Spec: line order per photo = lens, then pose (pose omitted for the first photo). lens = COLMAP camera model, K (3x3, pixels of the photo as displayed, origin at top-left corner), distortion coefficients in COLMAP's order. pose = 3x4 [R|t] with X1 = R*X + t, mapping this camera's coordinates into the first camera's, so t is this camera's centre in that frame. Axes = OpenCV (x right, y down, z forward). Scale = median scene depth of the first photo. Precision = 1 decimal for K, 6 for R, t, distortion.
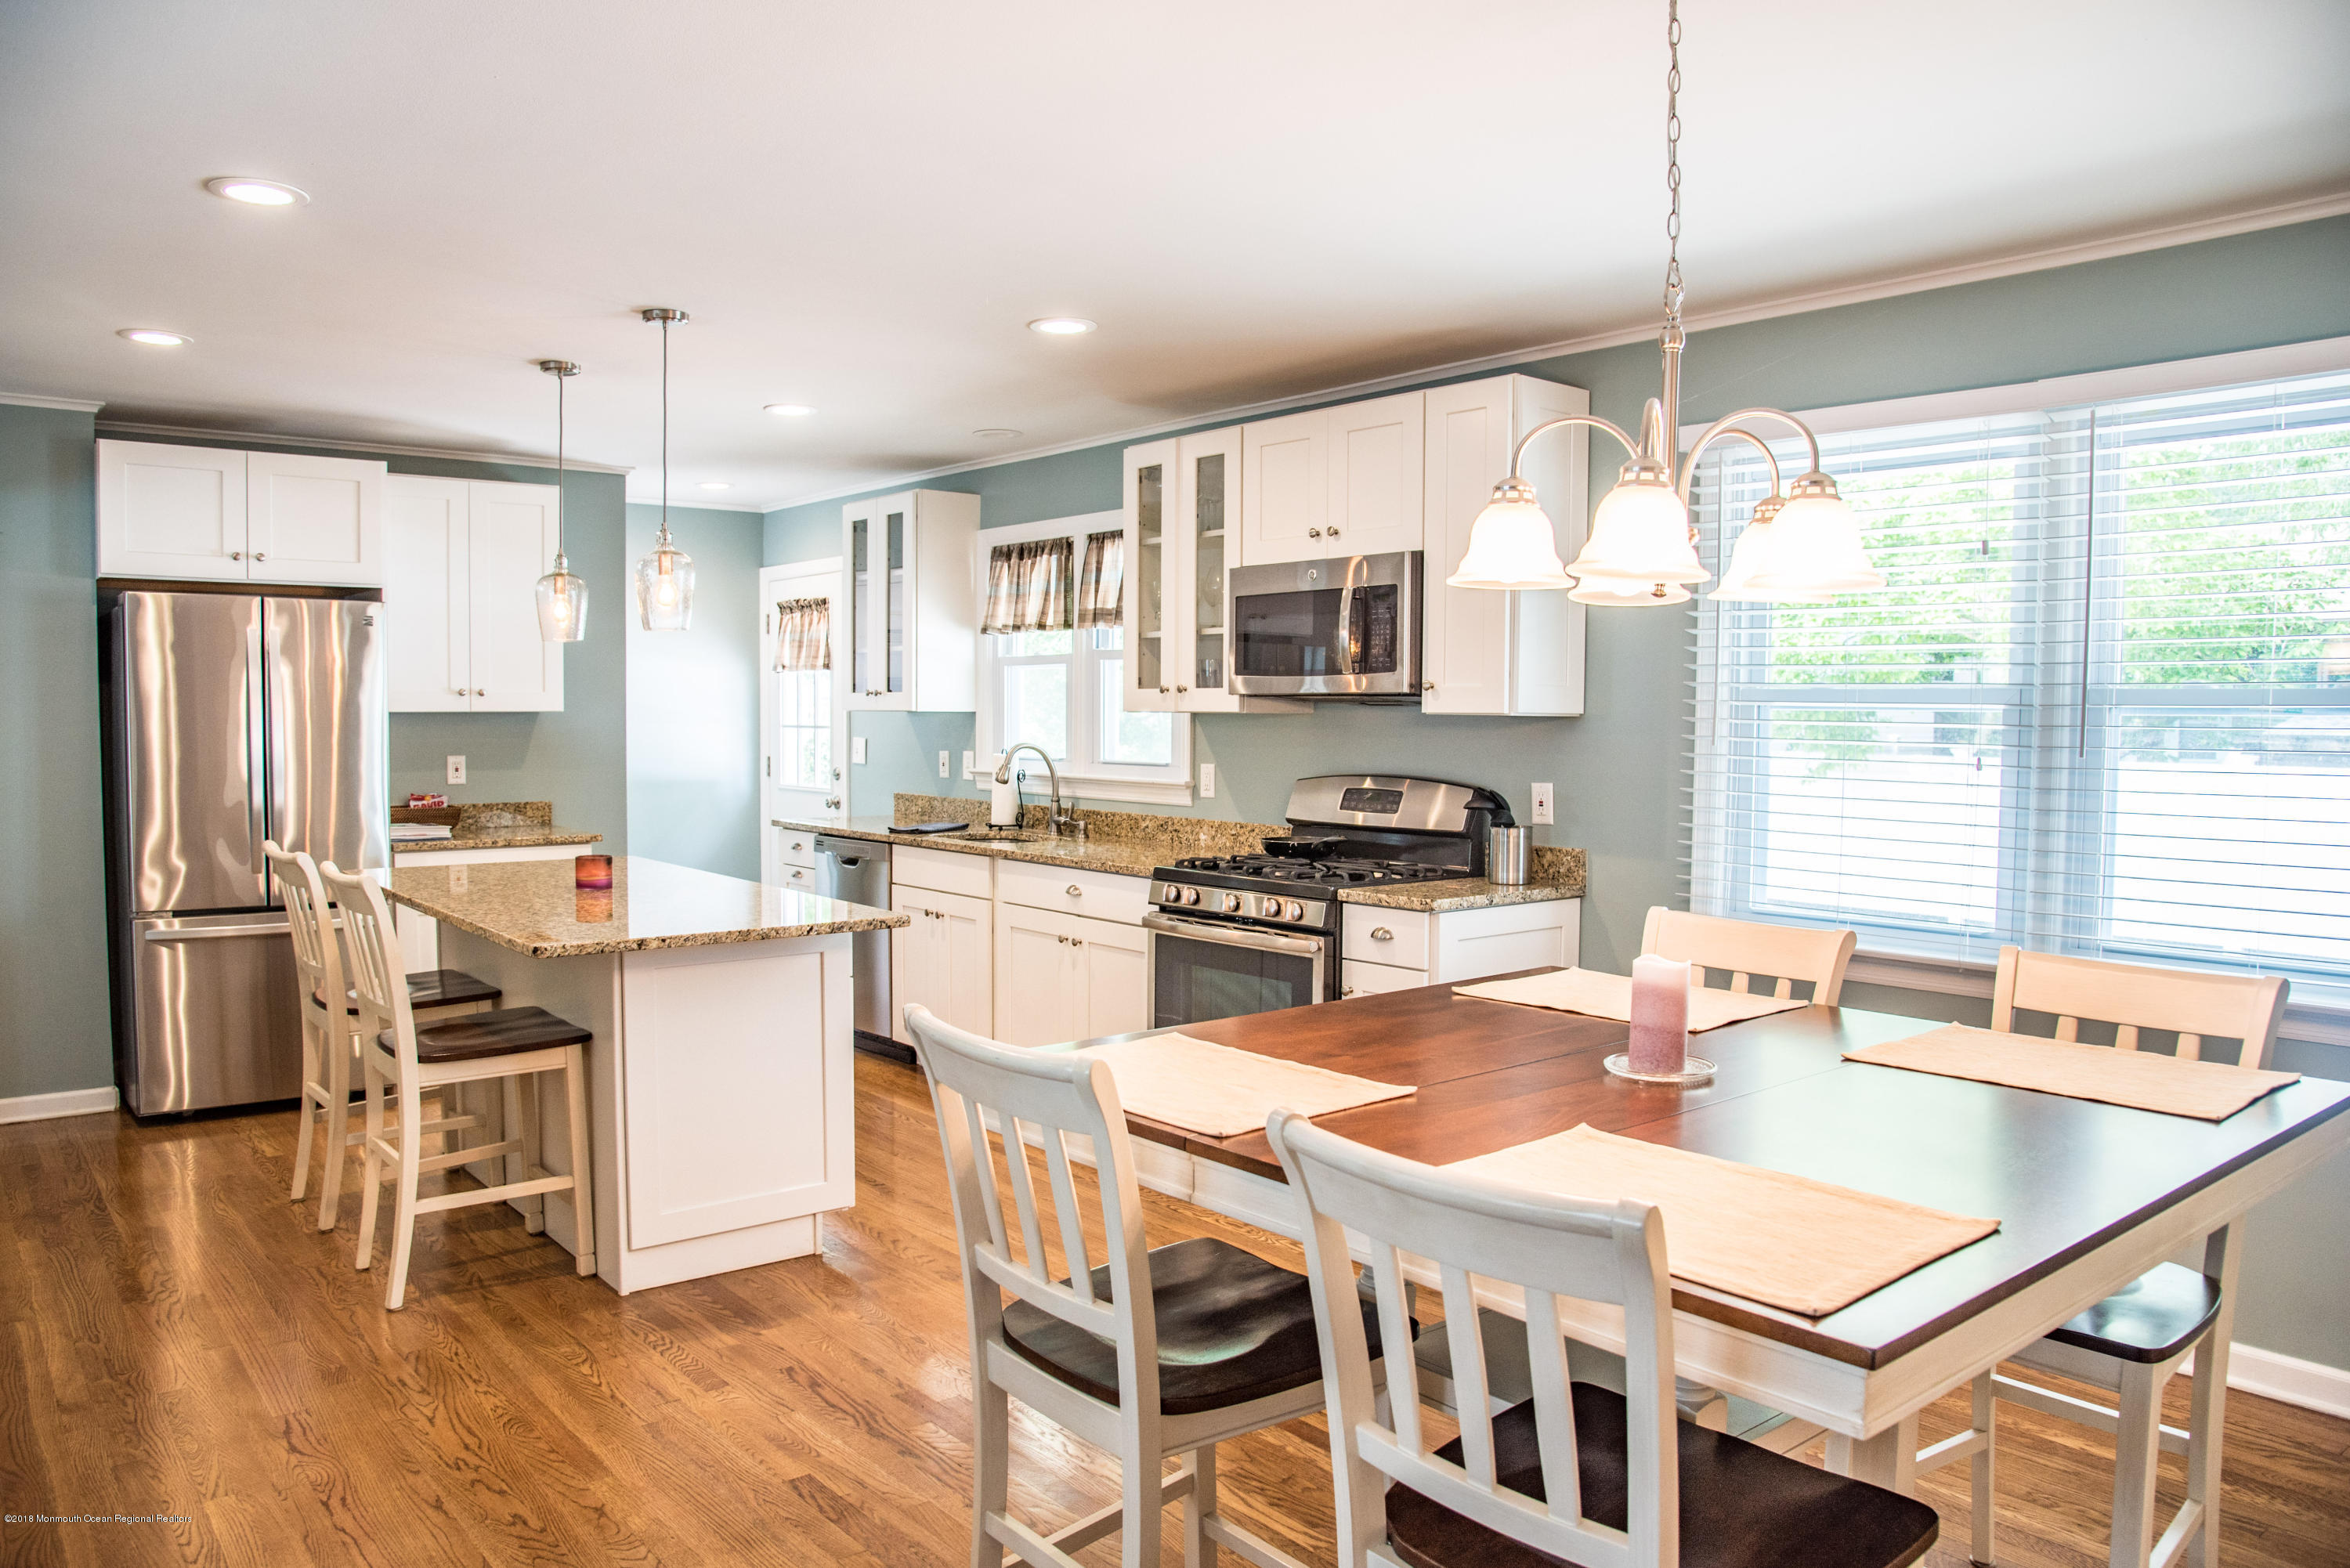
lens RADIAL K [[1589.0, 0, 1164.1], [0, 1589.0, 804.1], [0, 0, 1]] dist [-0.100713, 0.001755]
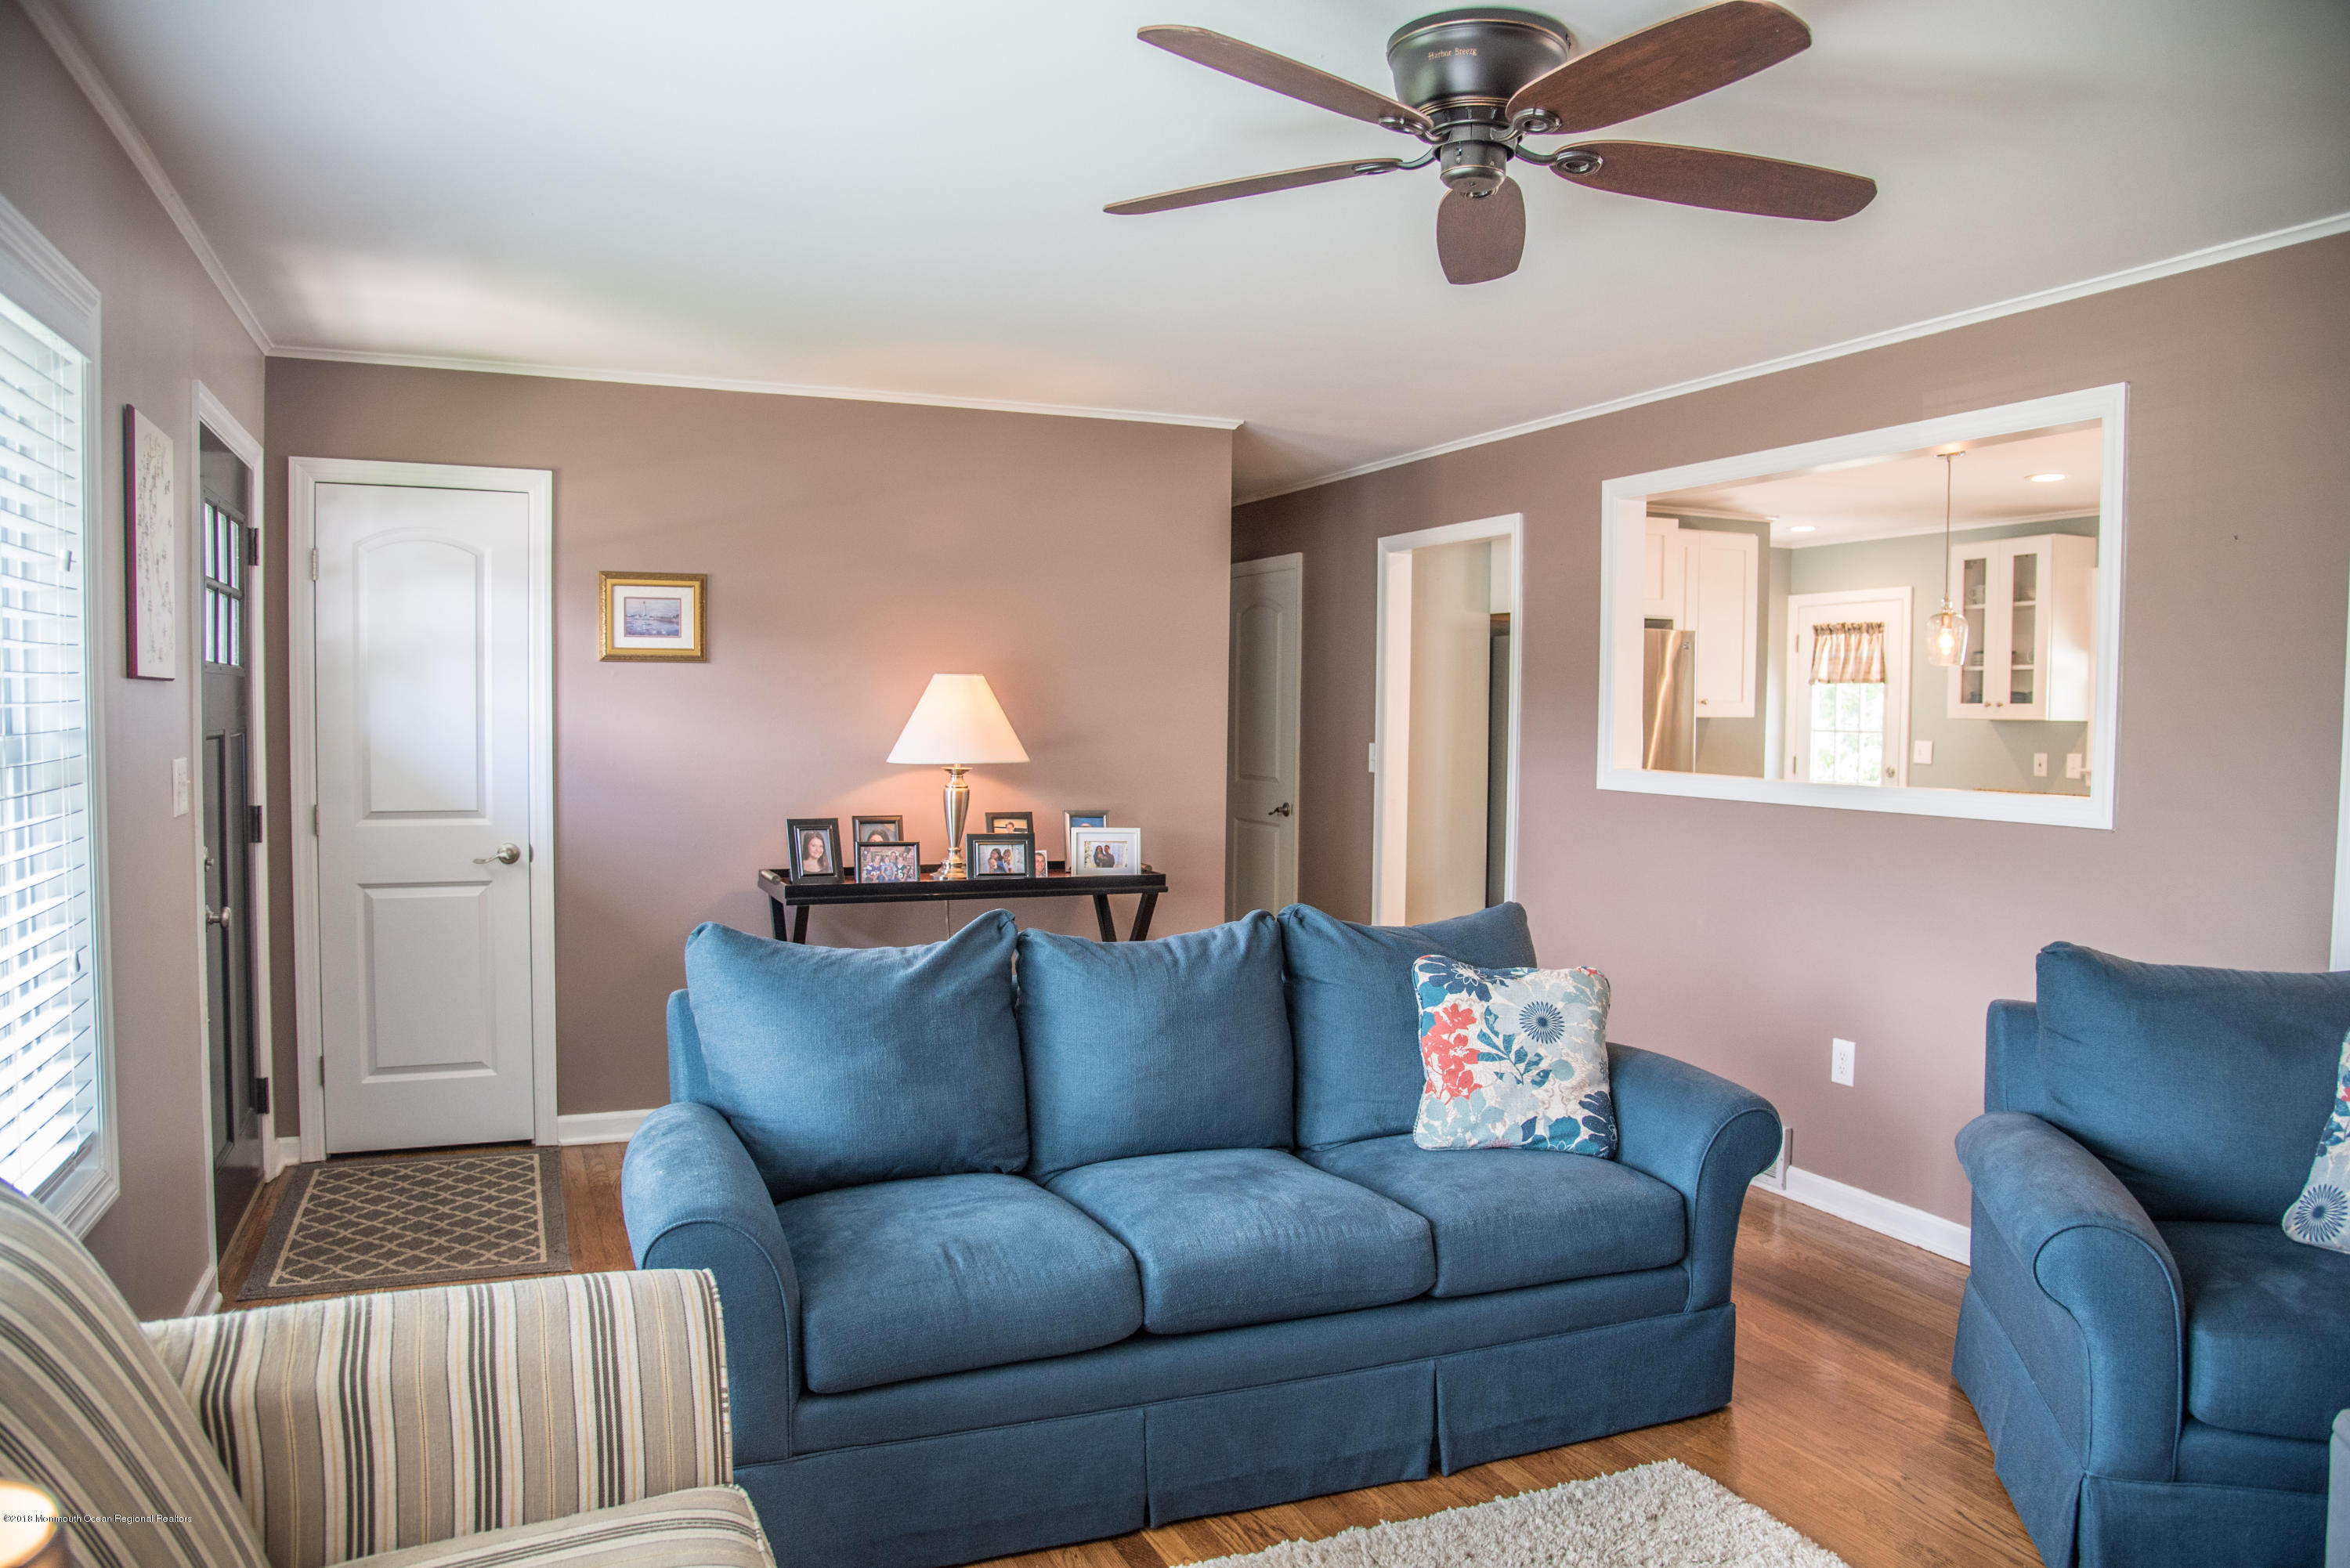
lens RADIAL K [[1542.4, 0, 1189.8], [0, 1542.4, 796.4], [0, 0, 1]] dist [-0.060409, -0.000756]
pose [[0.953103, 0.019127, -0.302040, -0.459000], [-0.020306, 0.999794, -0.000763, 0.013524], [0.301963, 0.006860, 0.953295, -0.299773]]
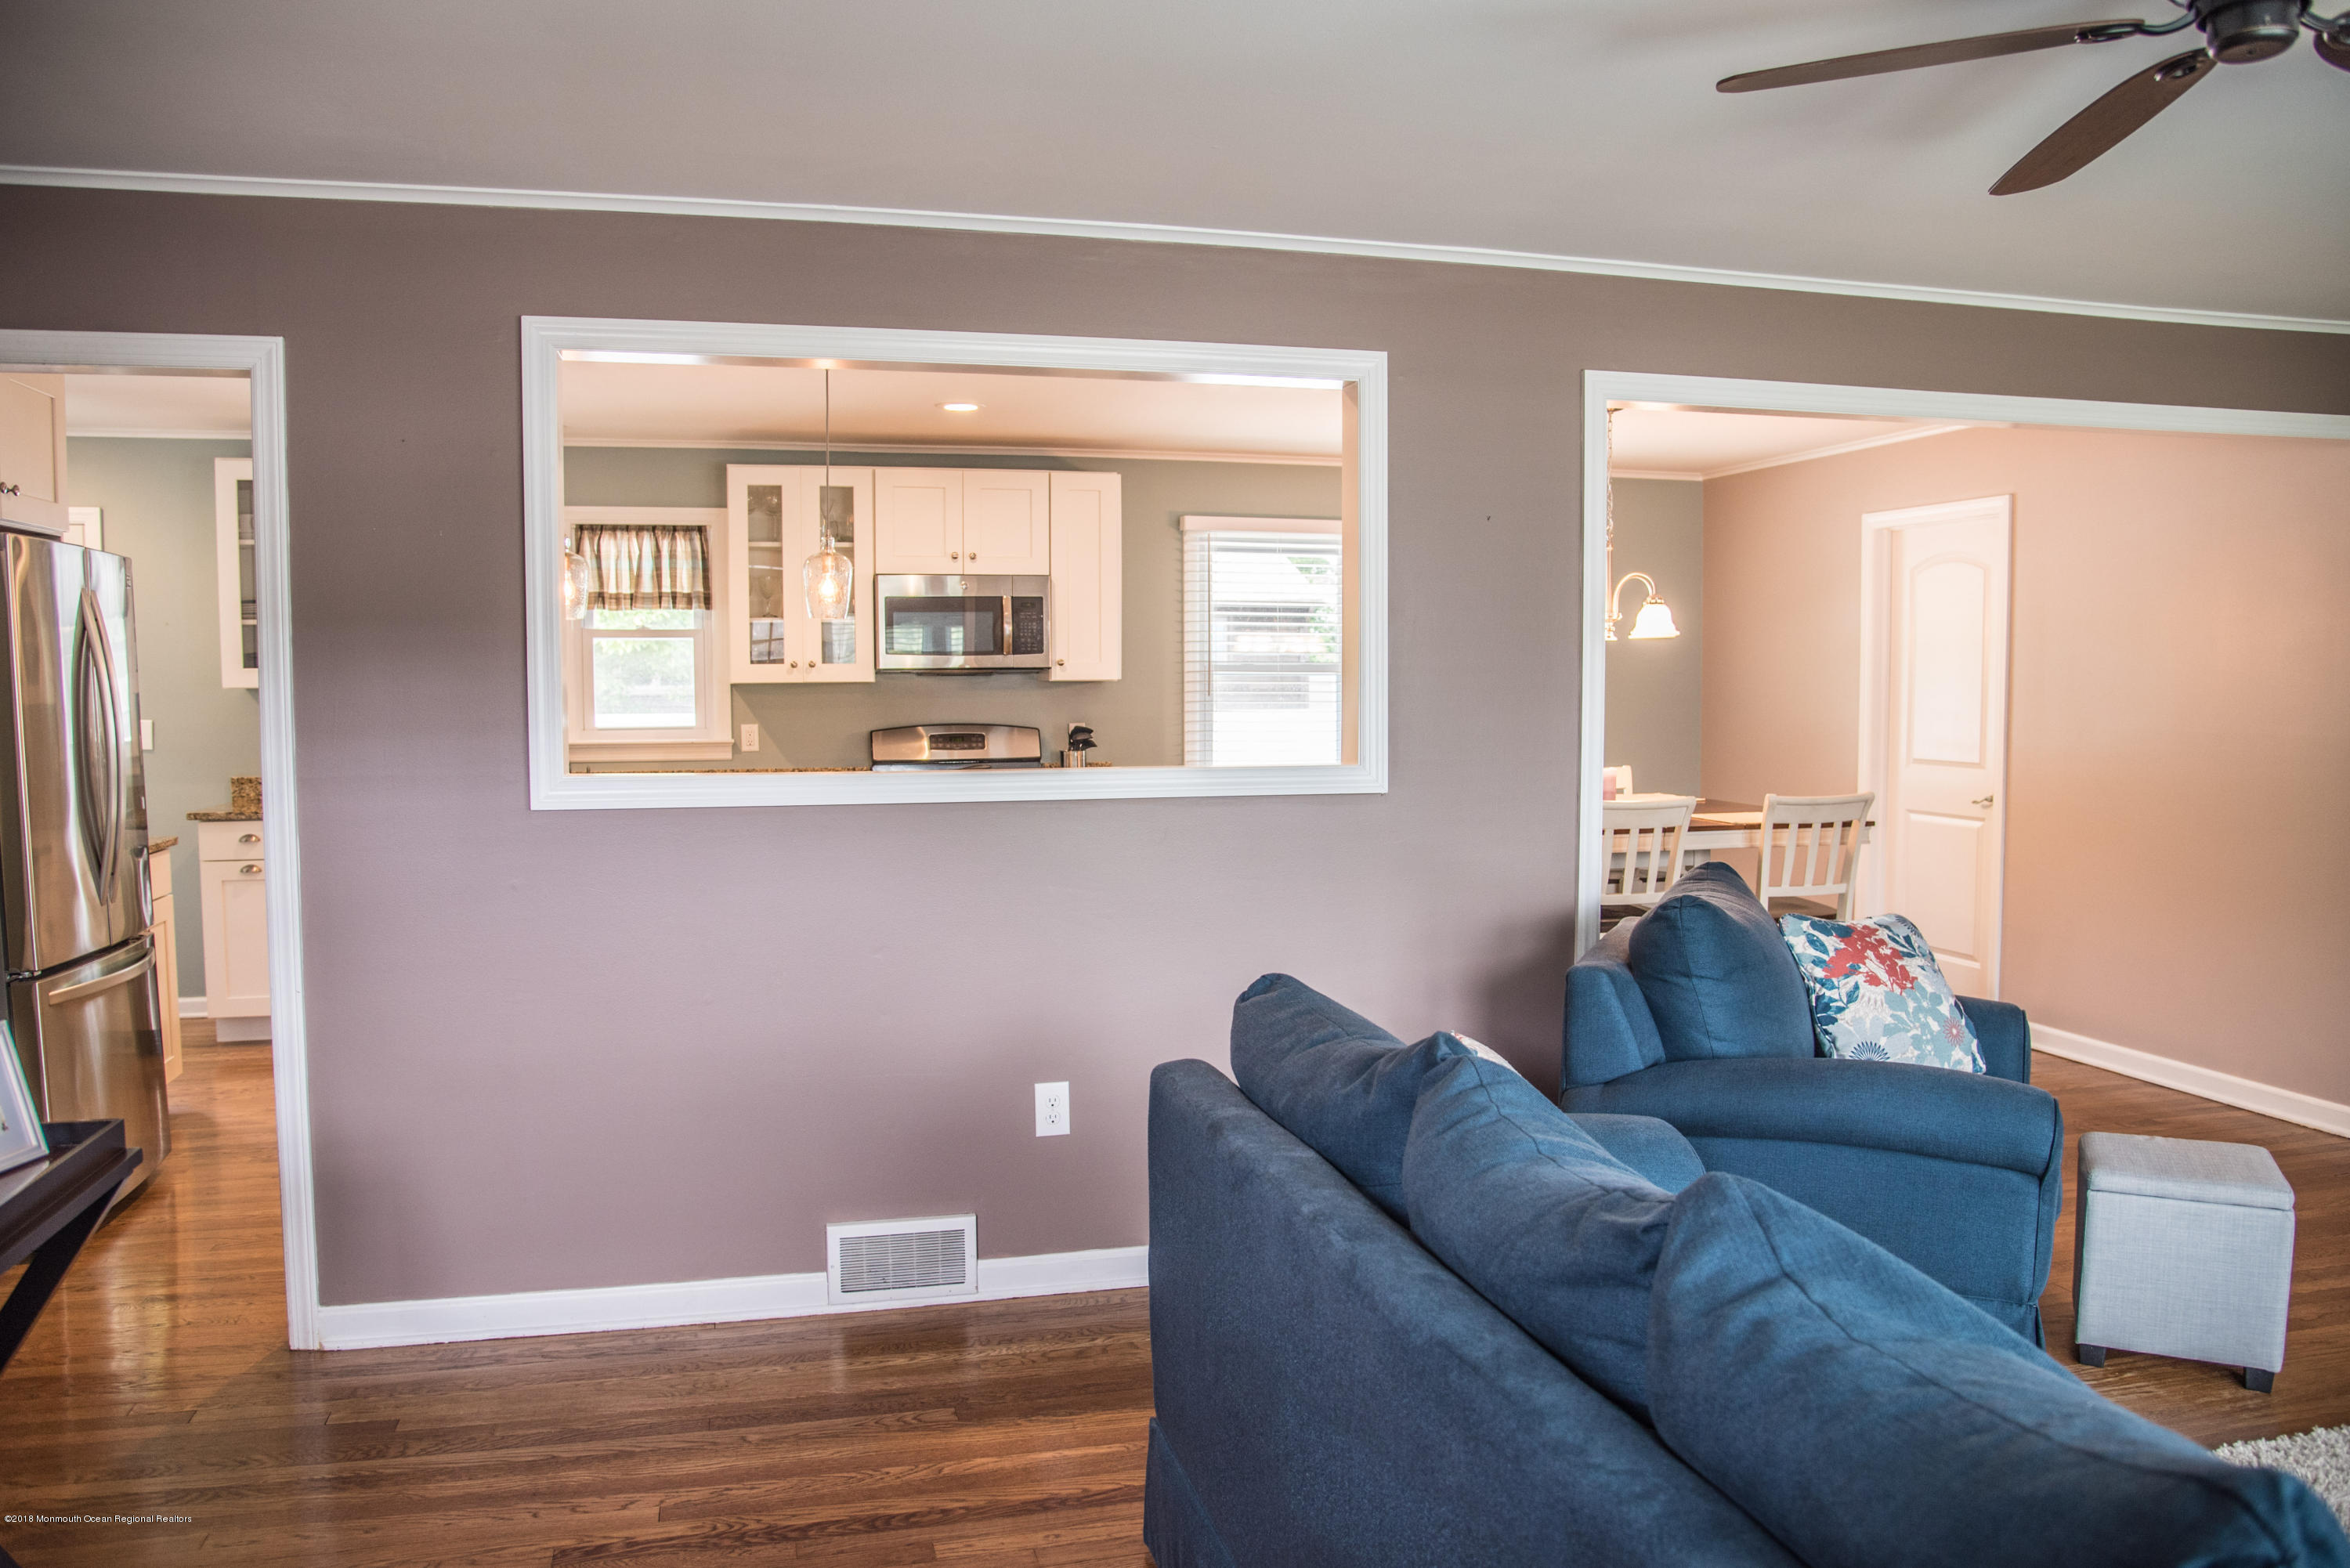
lens RADIAL K [[1589.0, 0, 1174.5], [0, 1589.0, 779.3], [0, 0, 1]] dist [-0.100713, 0.001755]
pose [[0.406563, -0.062756, 0.911465, -0.888666], [0.059572, 0.997336, 0.042096, -0.013398], [-0.911679, 0.037183, 0.409218, 0.178673]]
